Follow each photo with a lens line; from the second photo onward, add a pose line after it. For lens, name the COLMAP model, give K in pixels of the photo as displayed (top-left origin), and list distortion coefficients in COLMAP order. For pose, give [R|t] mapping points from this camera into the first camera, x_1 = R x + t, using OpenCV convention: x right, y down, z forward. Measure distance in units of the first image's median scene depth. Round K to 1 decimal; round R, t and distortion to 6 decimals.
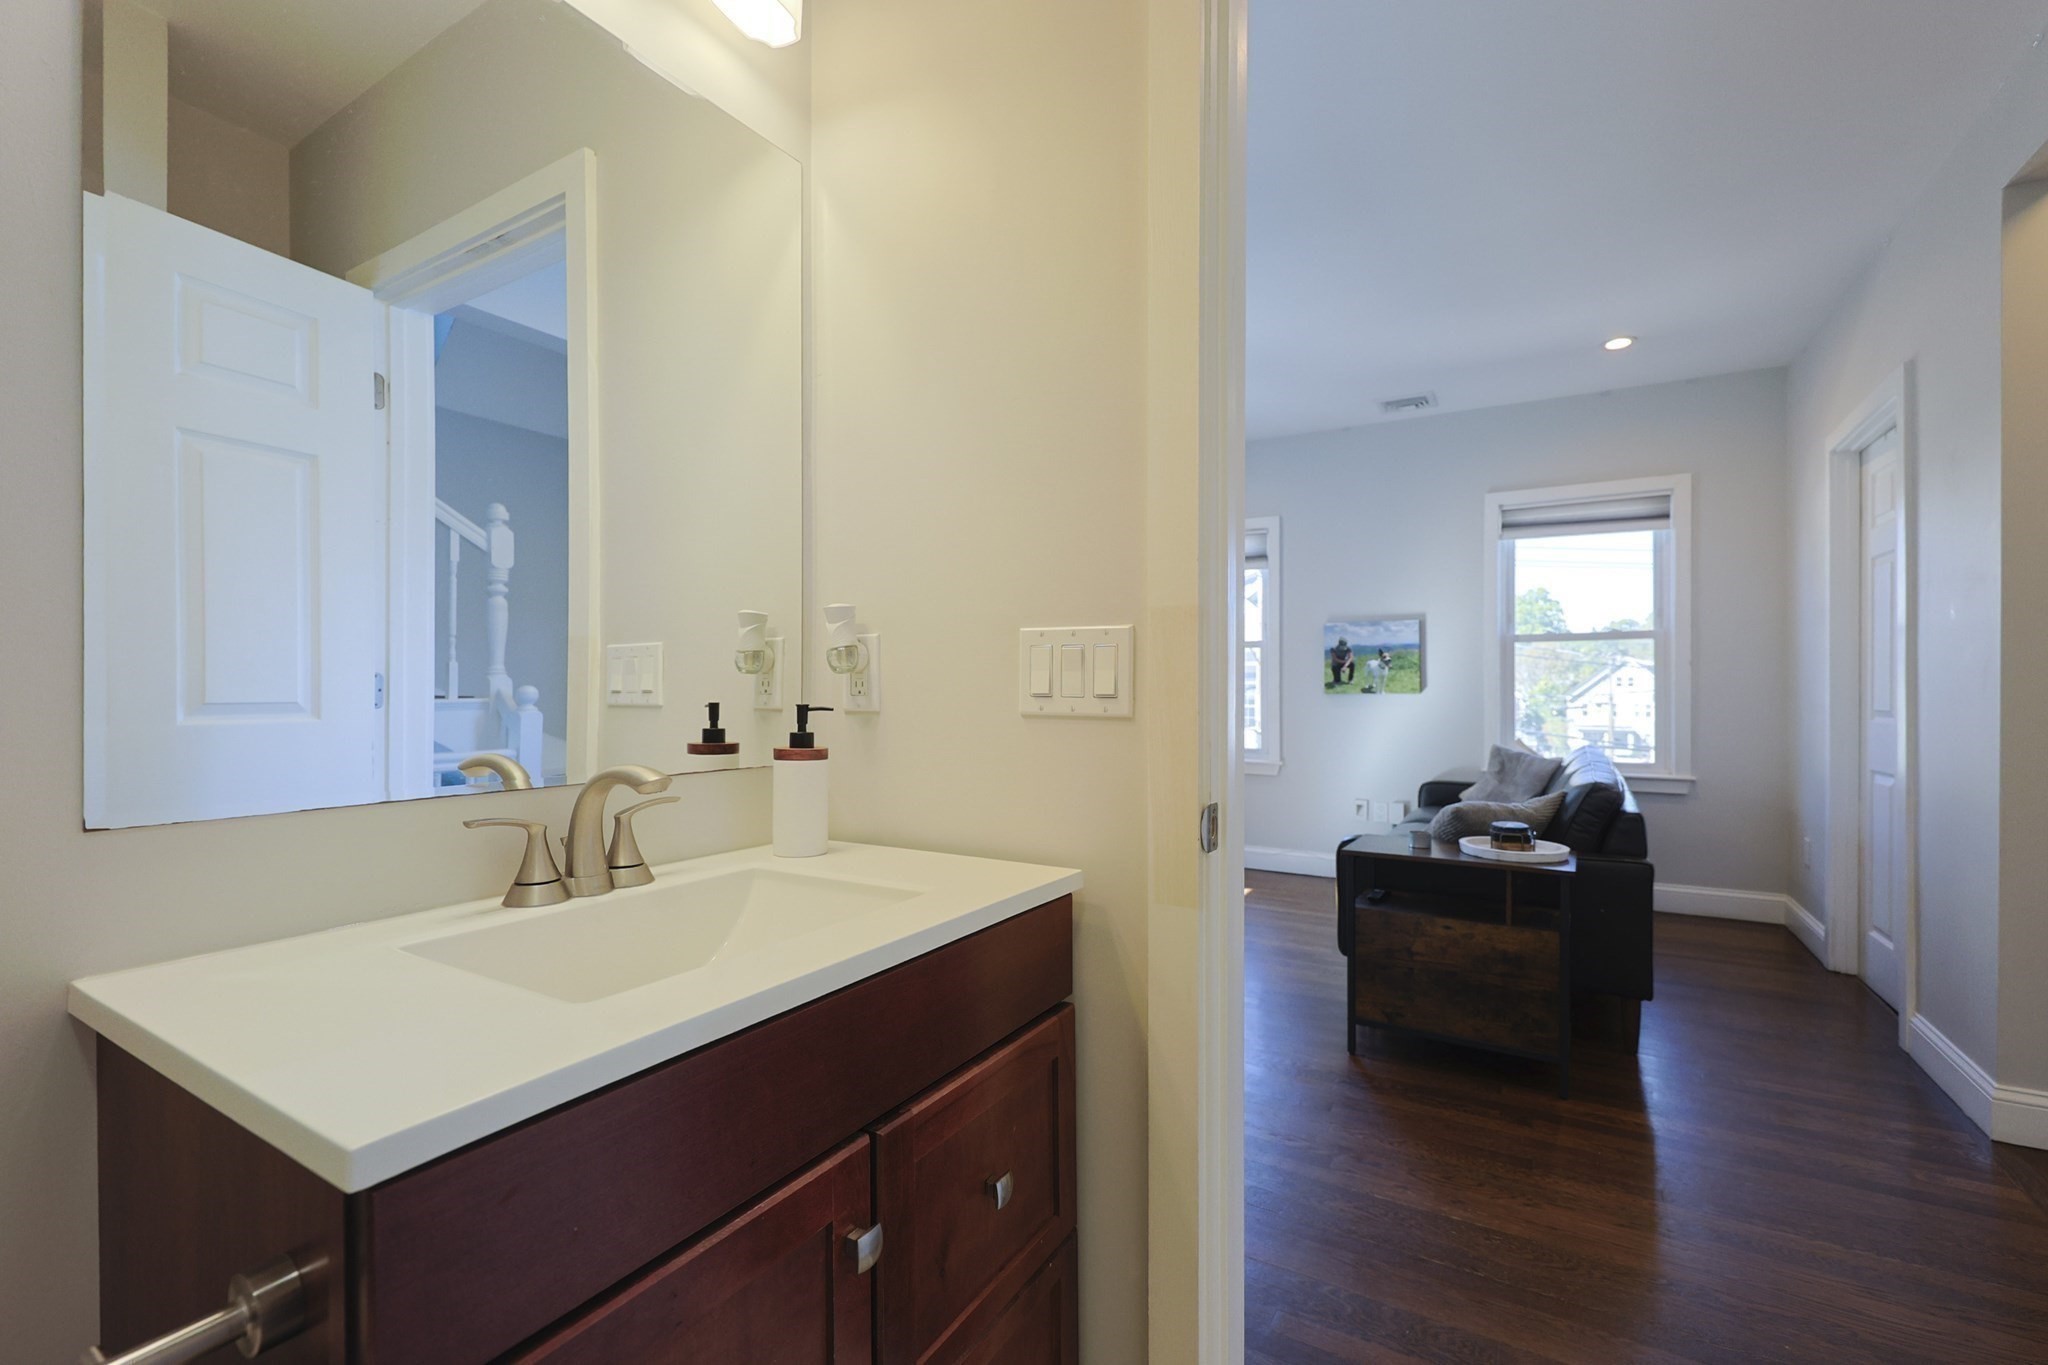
lens RADIAL K [[872.8, 0, 1041.8], [0, 872.8, 686.8], [0, 0, 1]] dist [-0.002874, -0.000367]
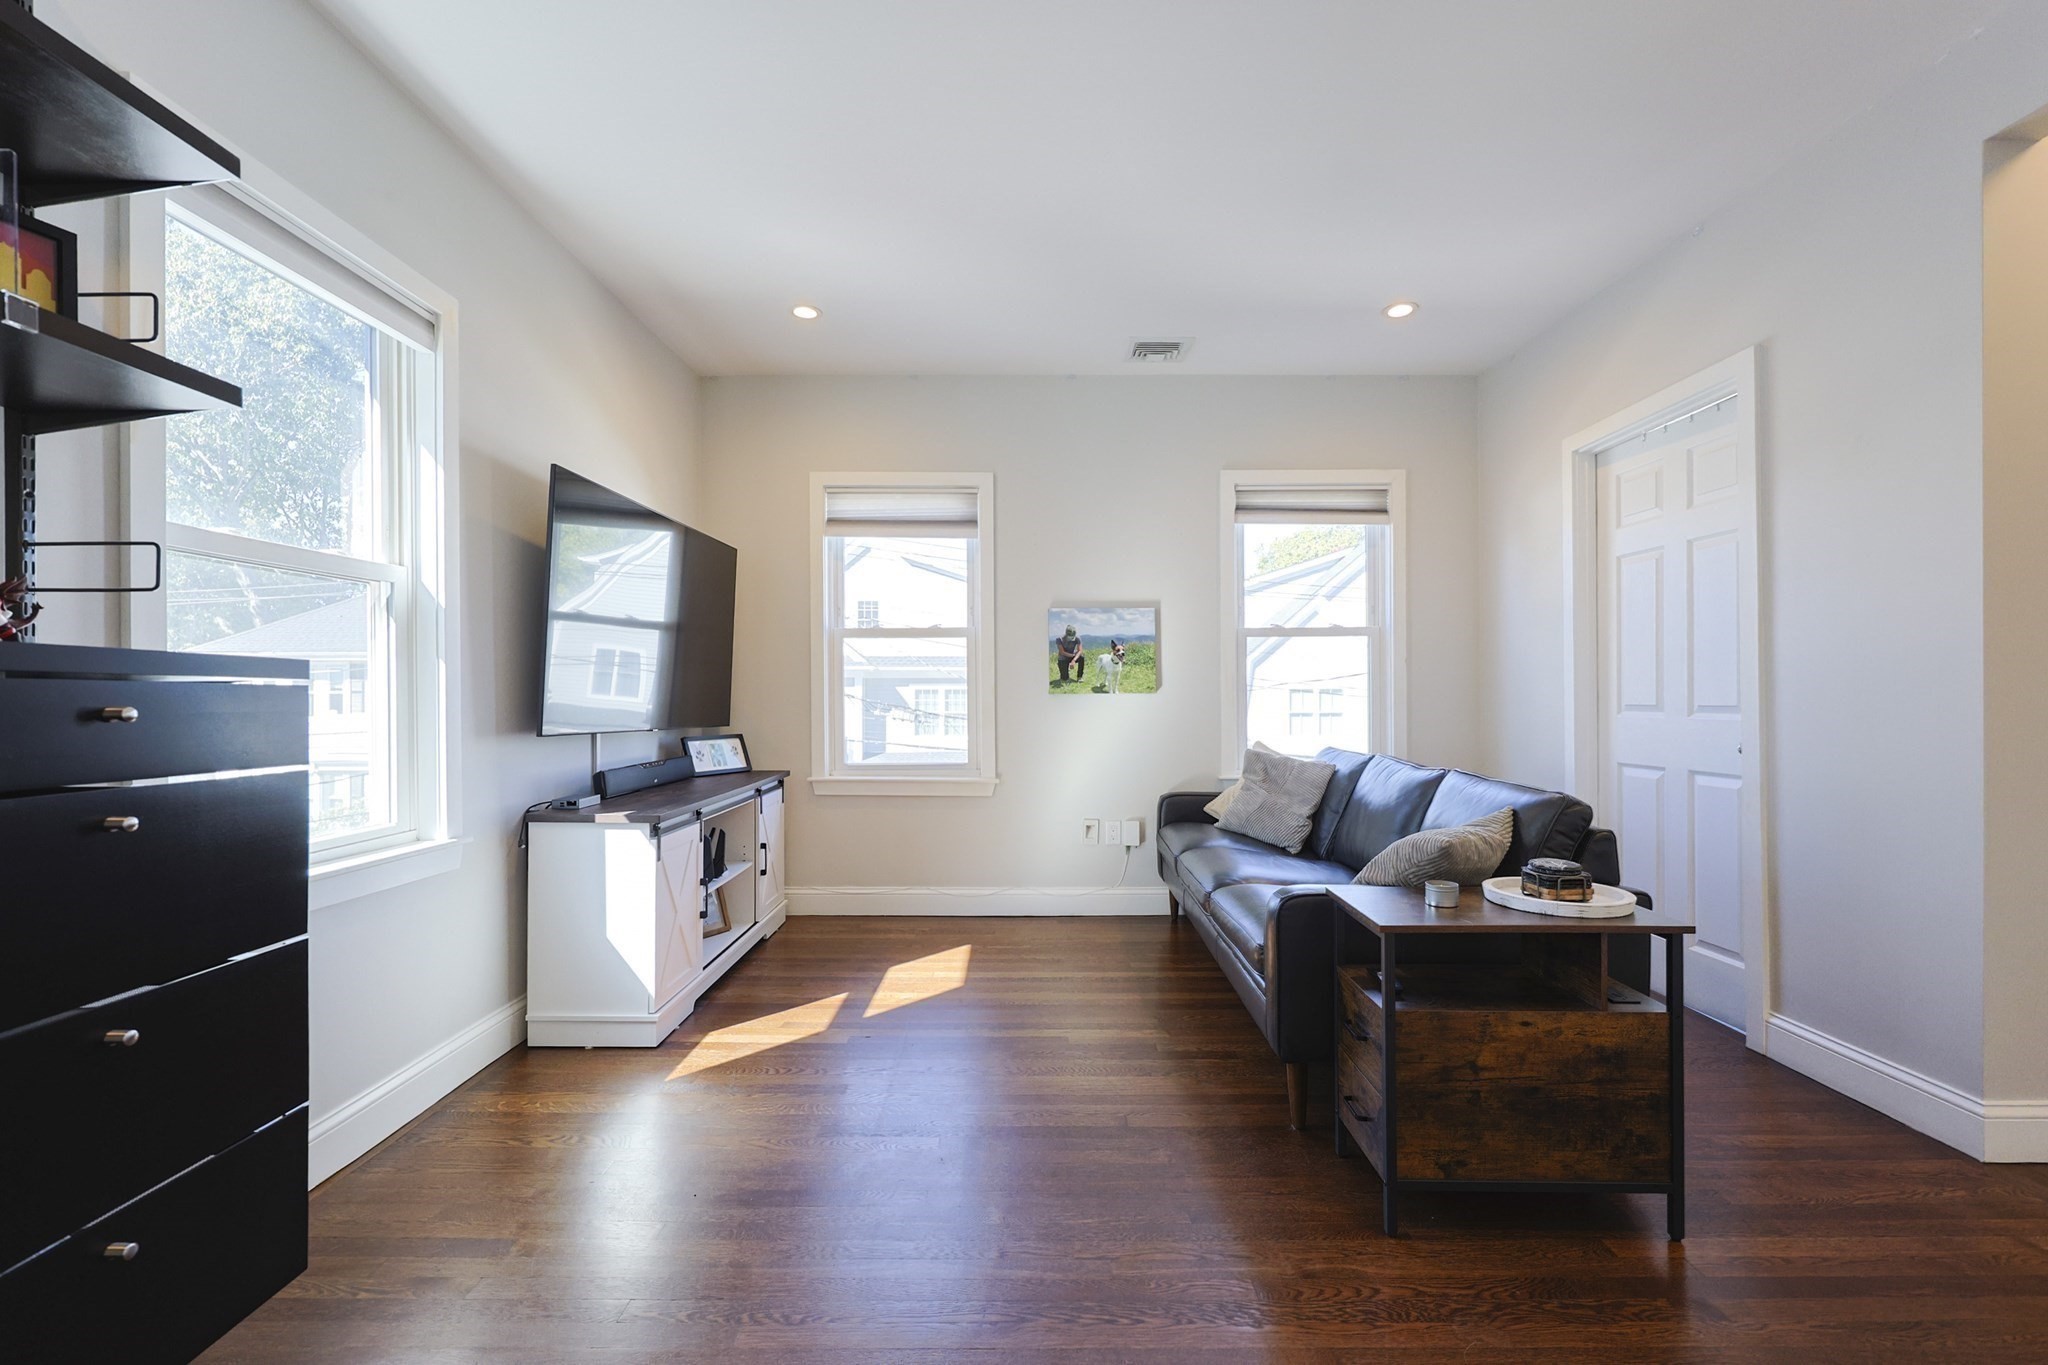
lens RADIAL K [[872.8, 0, 1028.1], [0, 872.8, 695.1], [0, 0, 1]] dist [-0.002874, -0.000367]
pose [[0.864763, -0.003774, 0.502166, -0.114577], [0.003287, 0.999993, 0.001854, 0.008048], [-0.502170, 0.000048, 0.864769, 0.320675]]
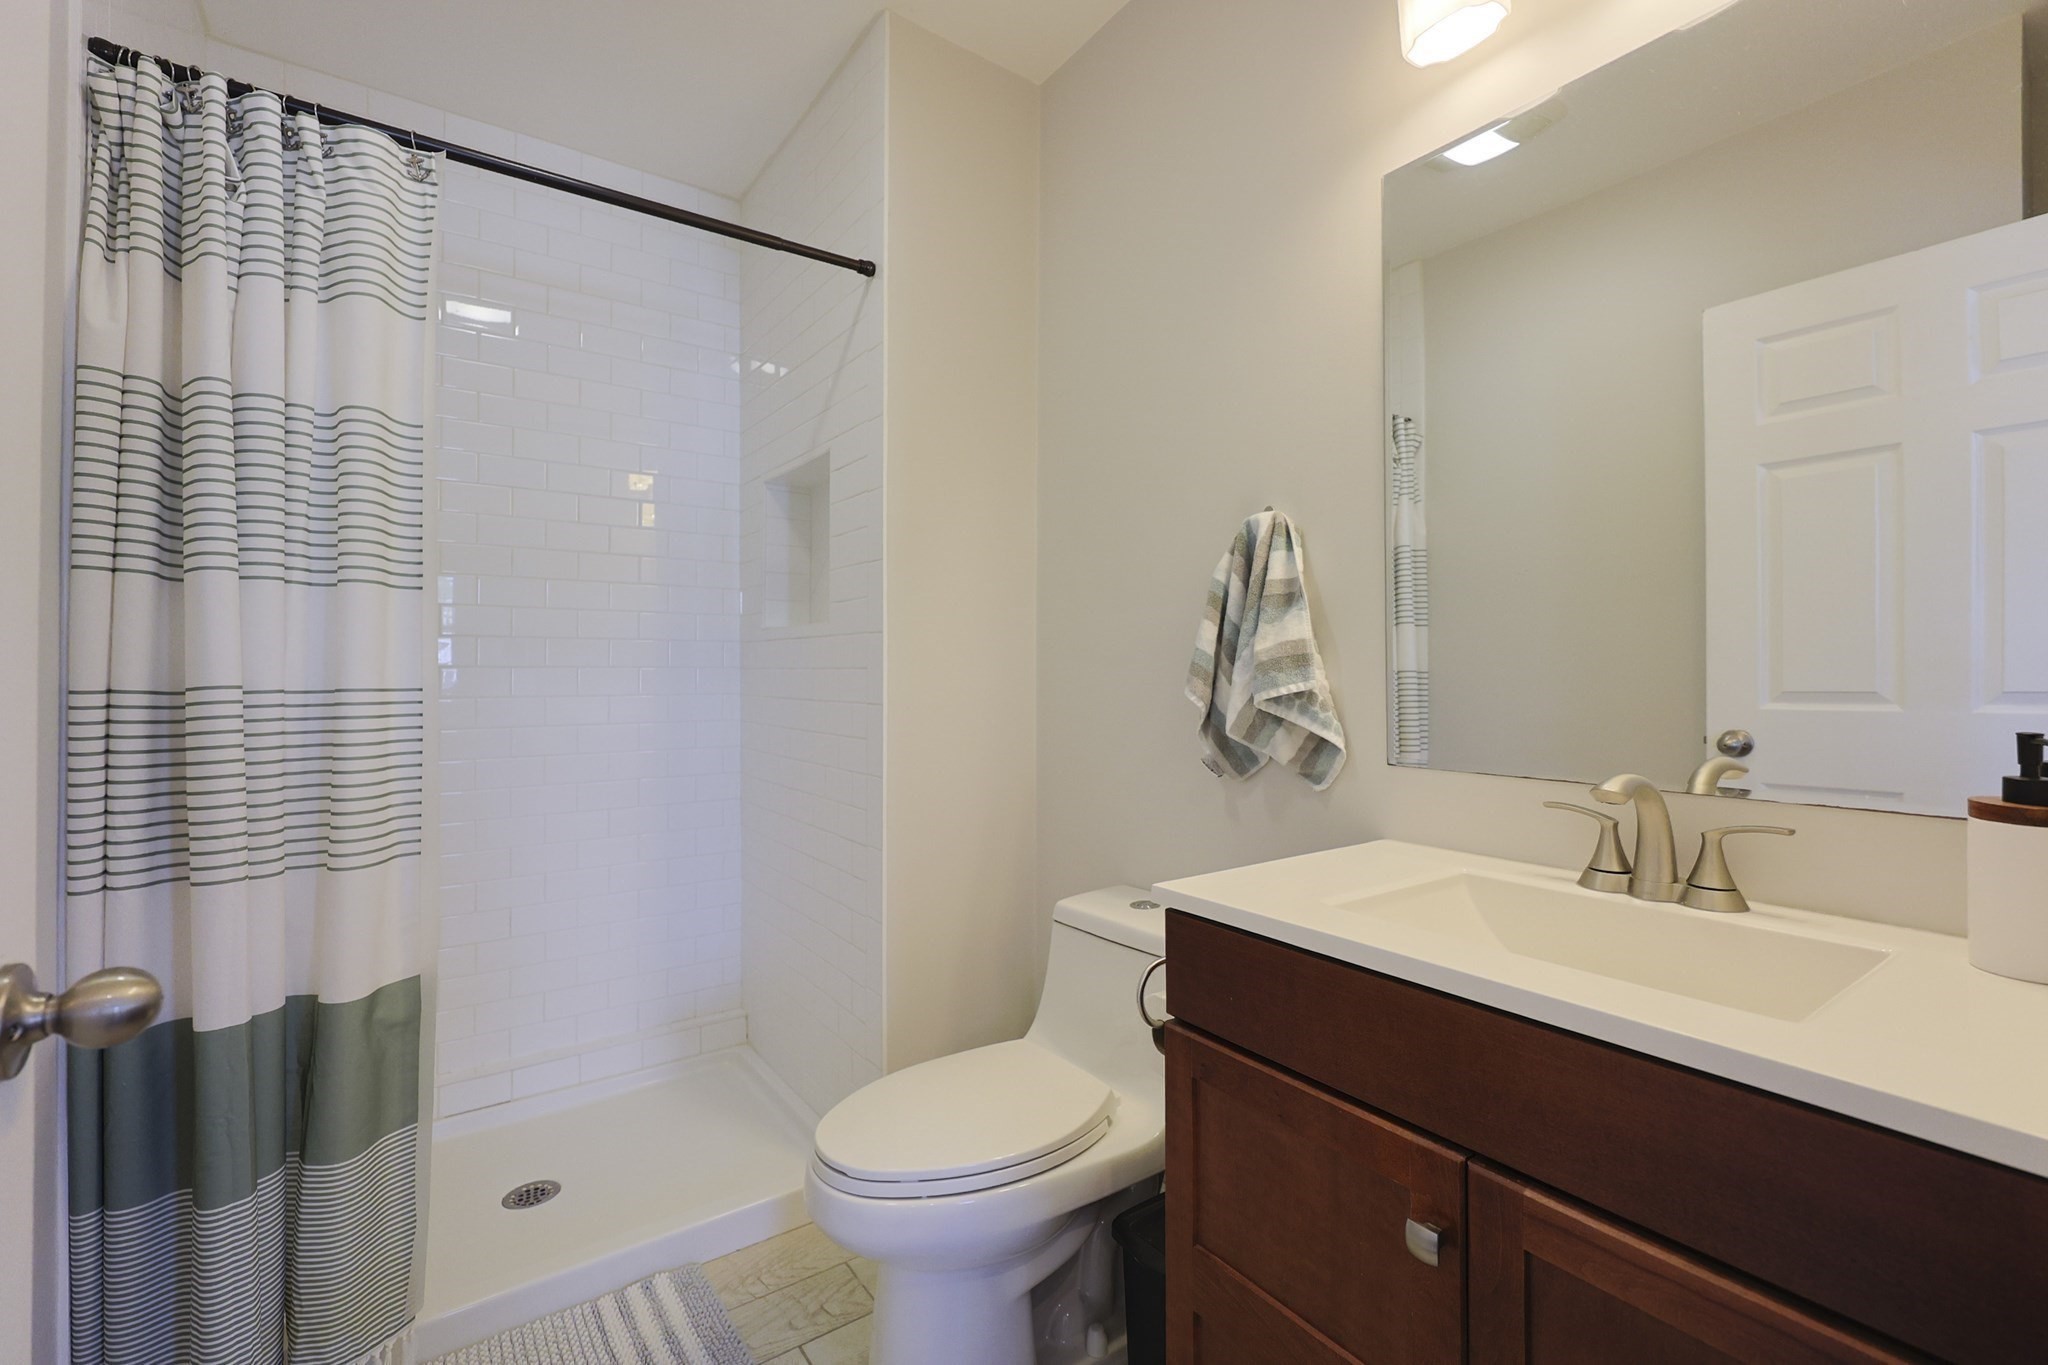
lens RADIAL K [[872.8, 0, 1067.4], [0, 872.8, 663.4], [0, 0, 1]] dist [-0.002874, -0.000367]
pose [[-0.383653, -0.011186, -0.923410, 0.142896], [0.007327, 0.999858, -0.015156, -0.006830], [0.923448, -0.012581, -0.383516, 0.152495]]
